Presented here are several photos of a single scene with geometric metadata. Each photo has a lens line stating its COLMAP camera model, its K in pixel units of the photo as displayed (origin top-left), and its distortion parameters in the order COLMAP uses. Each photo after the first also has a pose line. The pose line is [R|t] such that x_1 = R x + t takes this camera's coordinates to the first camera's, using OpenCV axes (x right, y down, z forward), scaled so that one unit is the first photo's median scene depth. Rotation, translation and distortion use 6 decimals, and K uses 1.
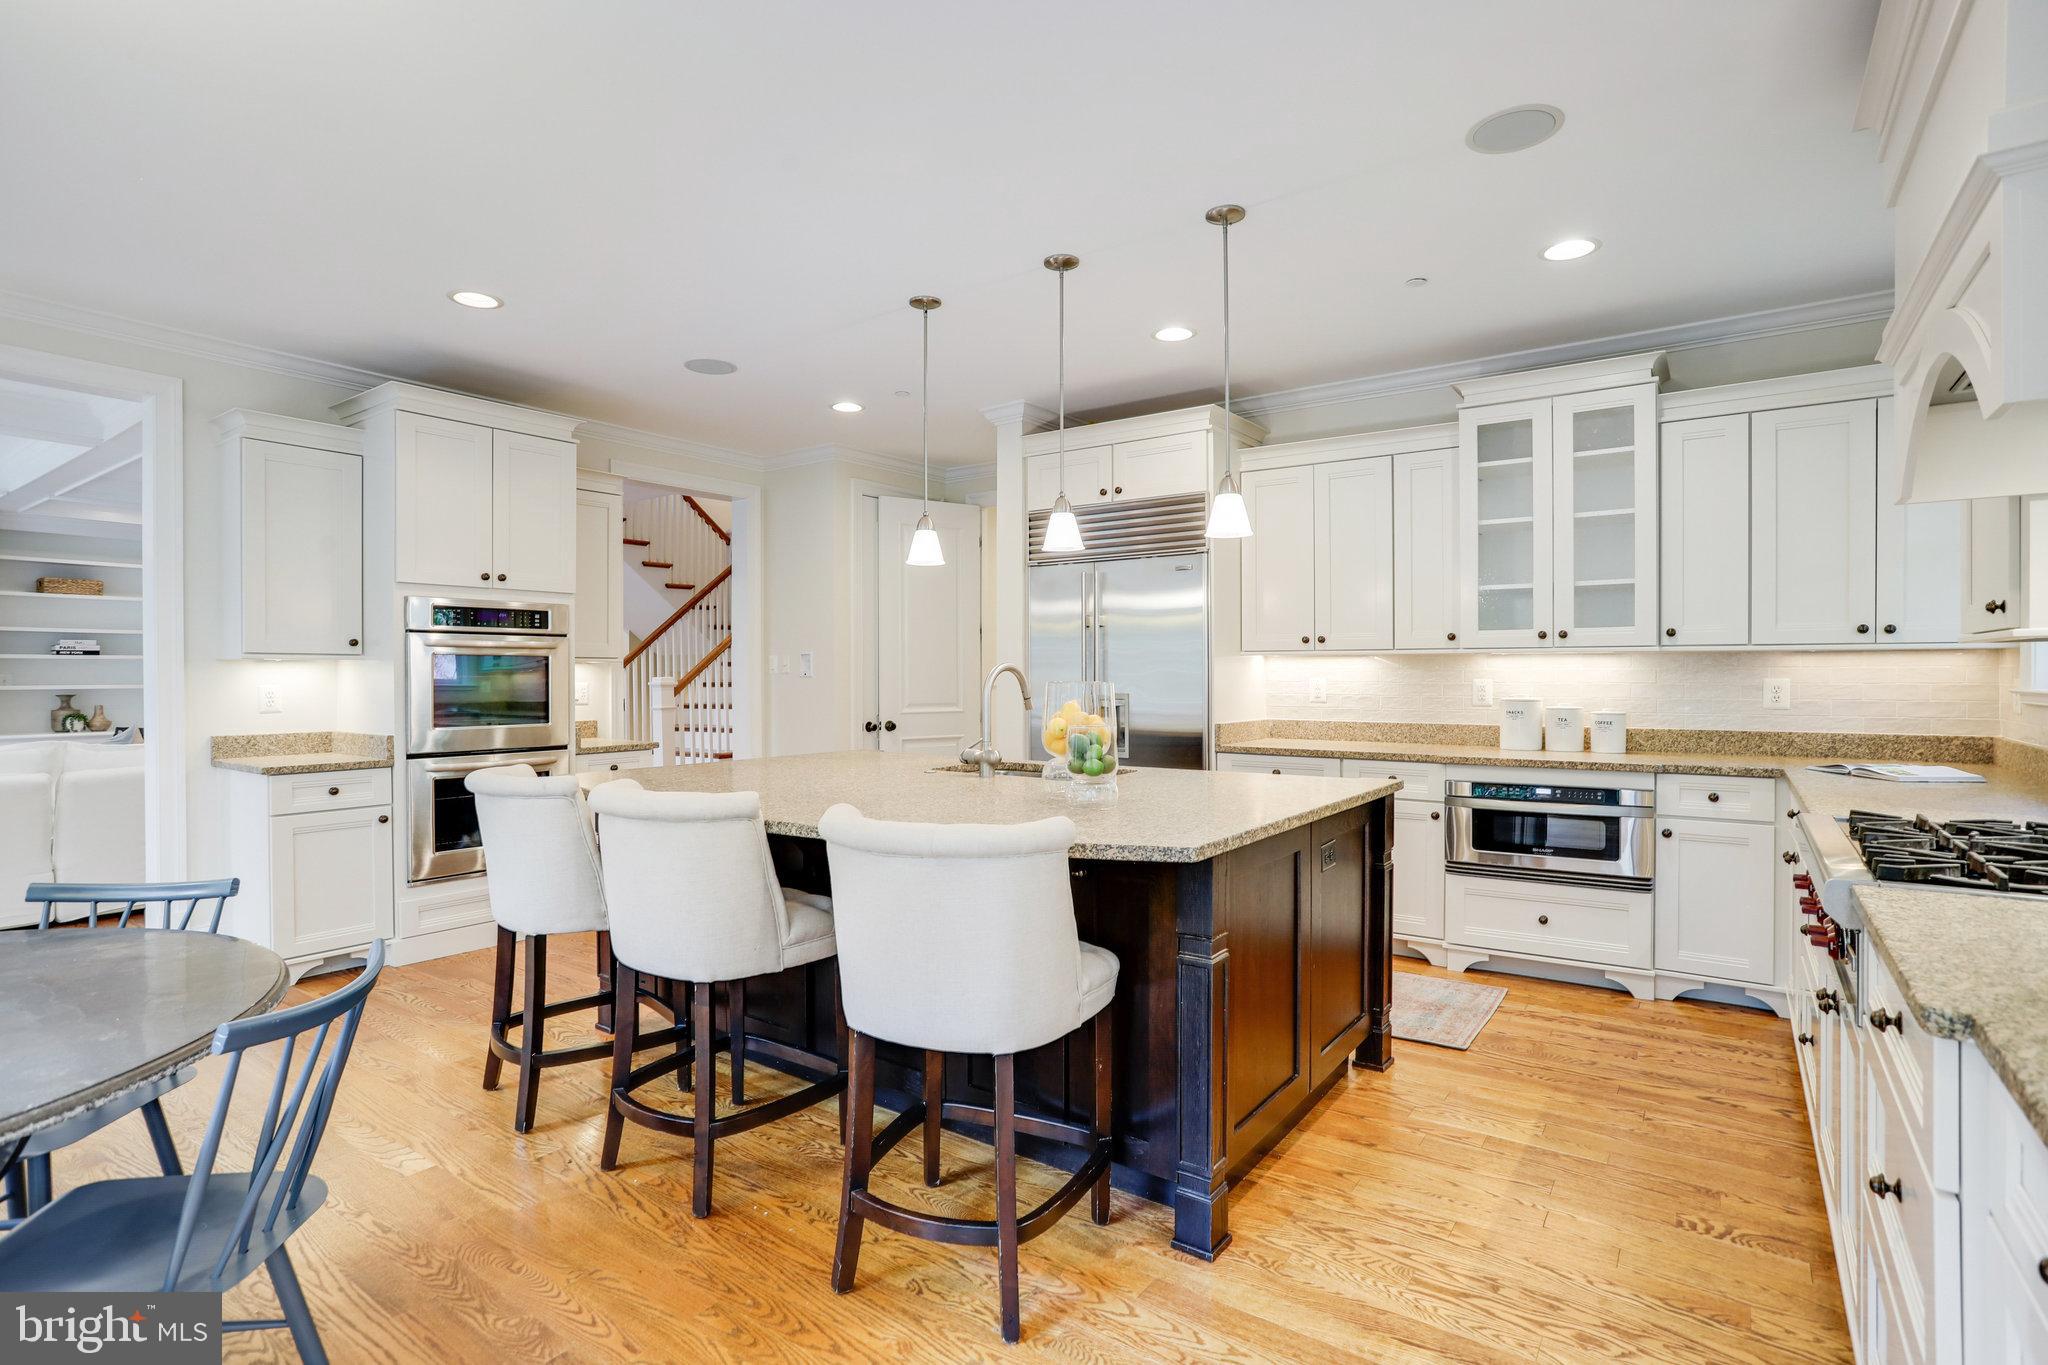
lens RADIAL K [[986.3, 0, 1064.6], [0, 986.3, 685.9], [0, 0, 1]] dist [-0.040295, 0.007024]
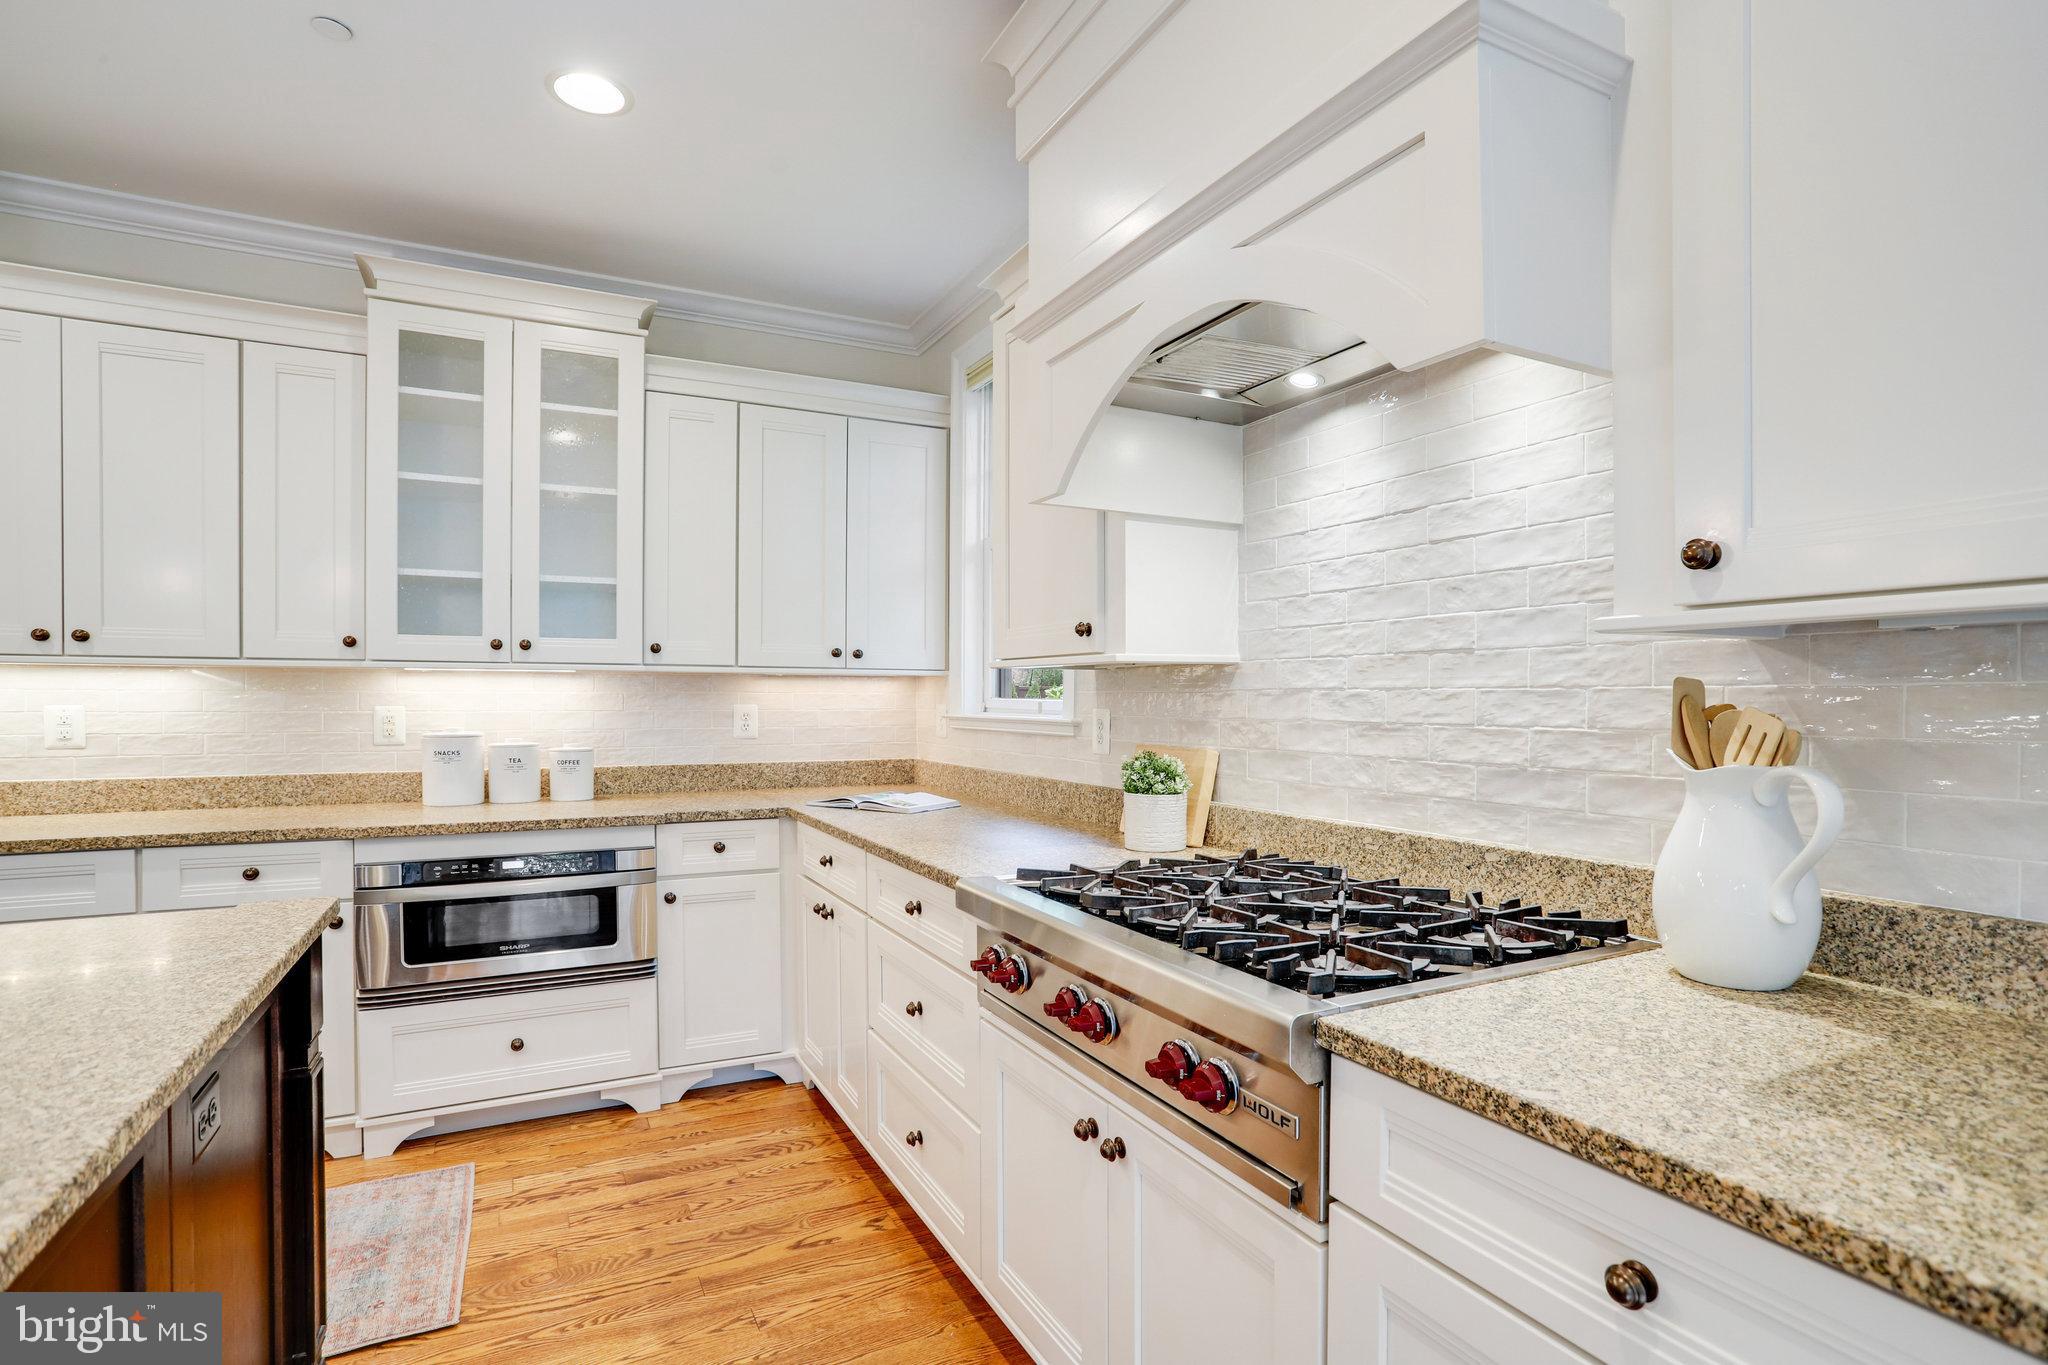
lens RADIAL K [[986.3, 0, 1022.6], [0, 986.3, 708.7], [0, 0, 1]] dist [-0.040295, 0.007024]
pose [[0.481055, -0.005772, 0.876671, 0.048473], [0.007294, 0.999970, 0.002581, -0.004425], [-0.876660, 0.005153, 0.481083, 0.331745]]
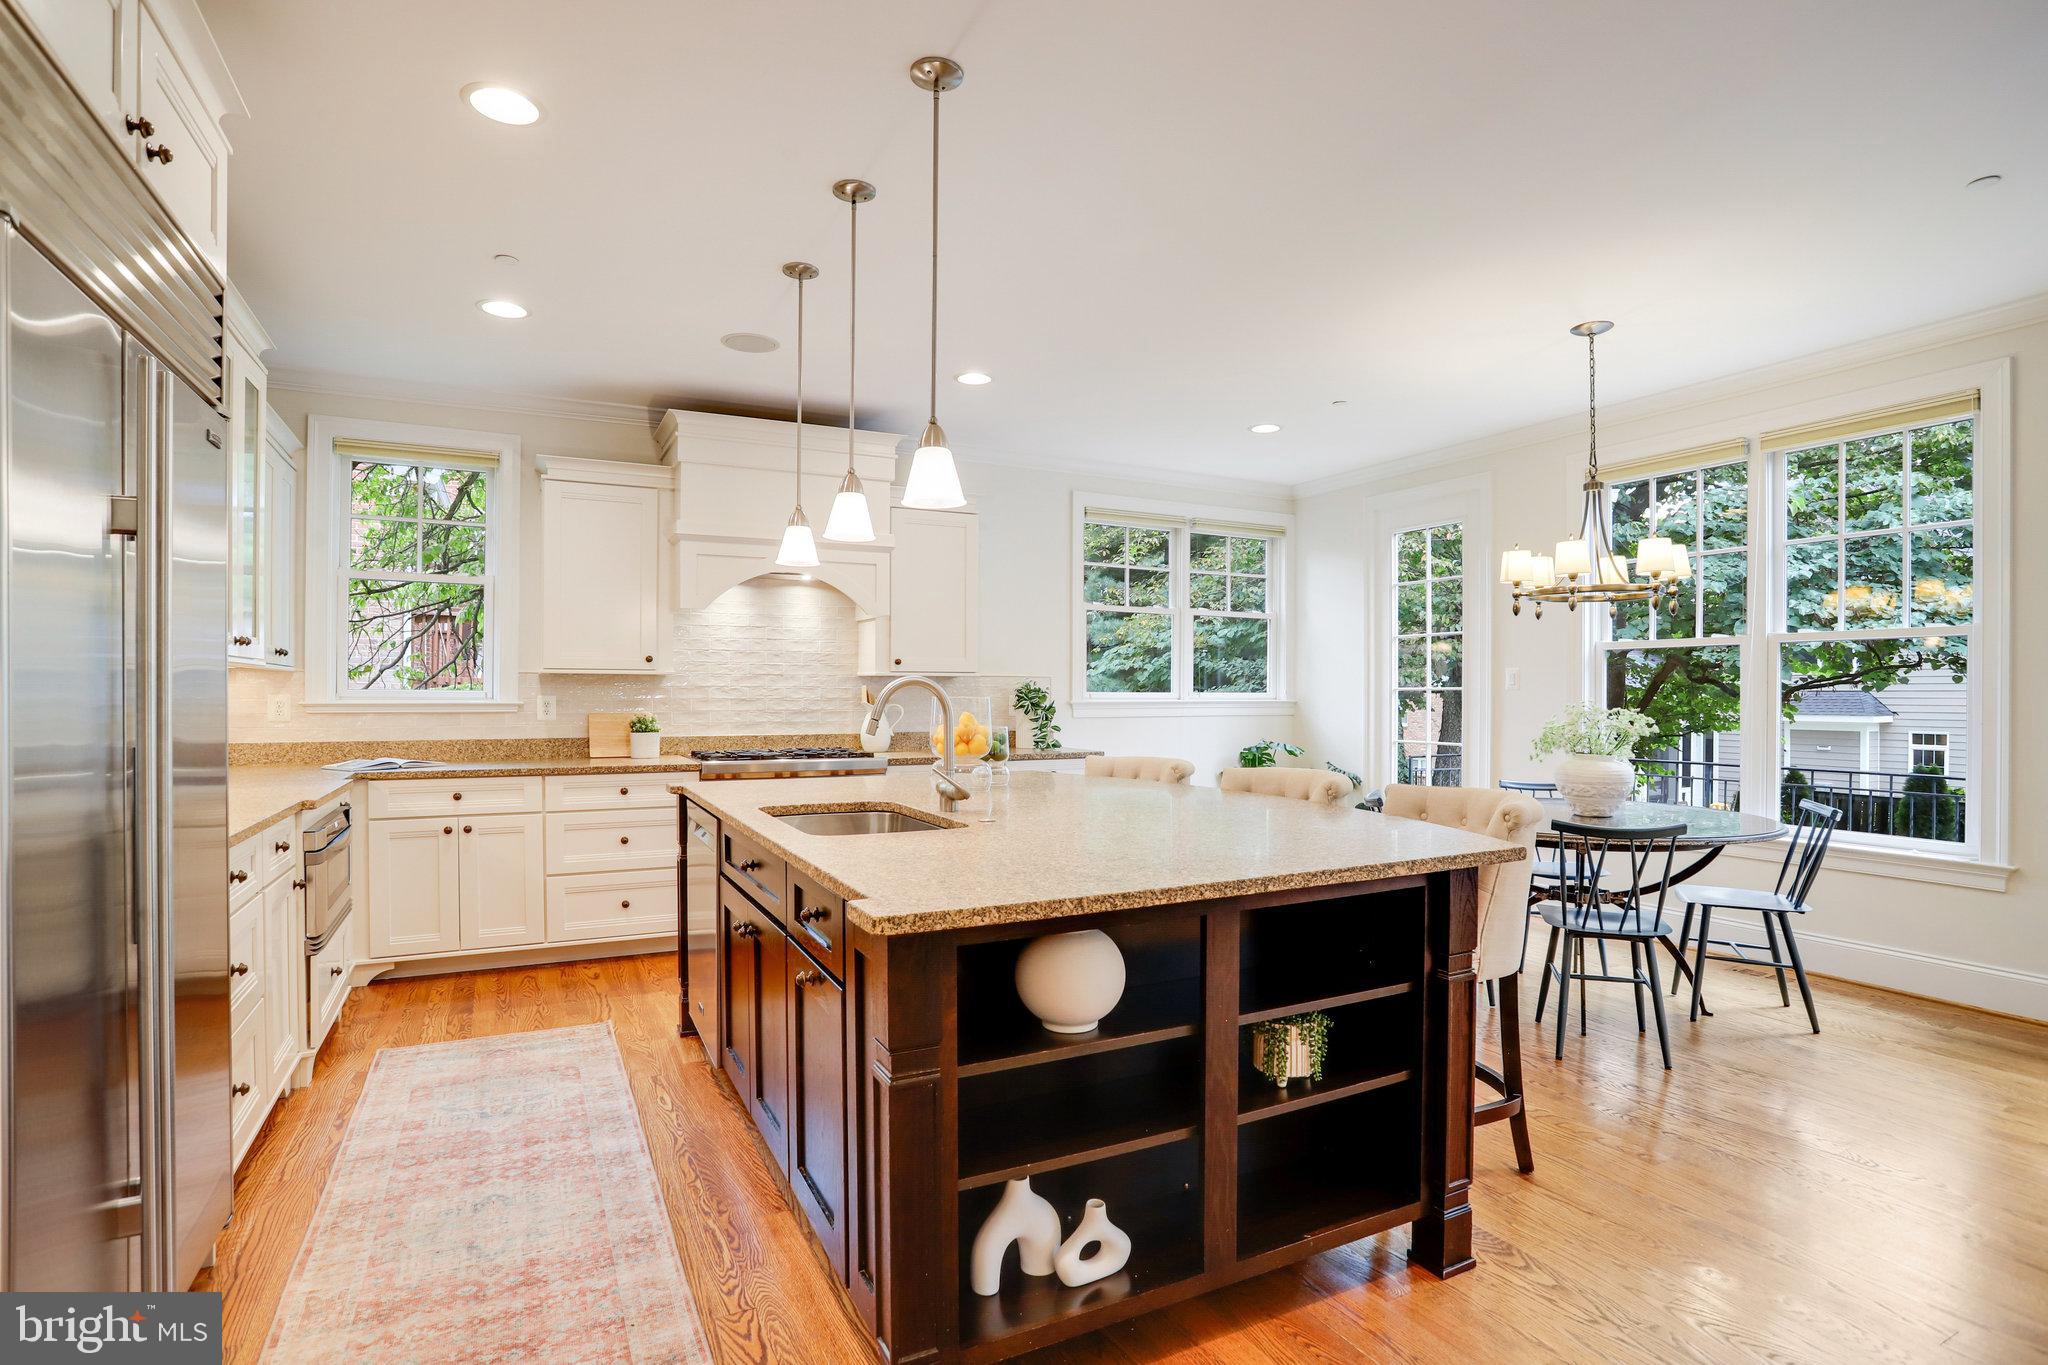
lens RADIAL K [[986.3, 0, 1036.7], [0, 986.3, 685.2], [0, 0, 1]] dist [-0.040295, 0.007024]
pose [[-0.879453, 0.001577, 0.475983, -0.468057], [0.003315, 0.999991, 0.002812, -0.016614], [-0.475974, 0.004051, -0.879450, 1.442486]]
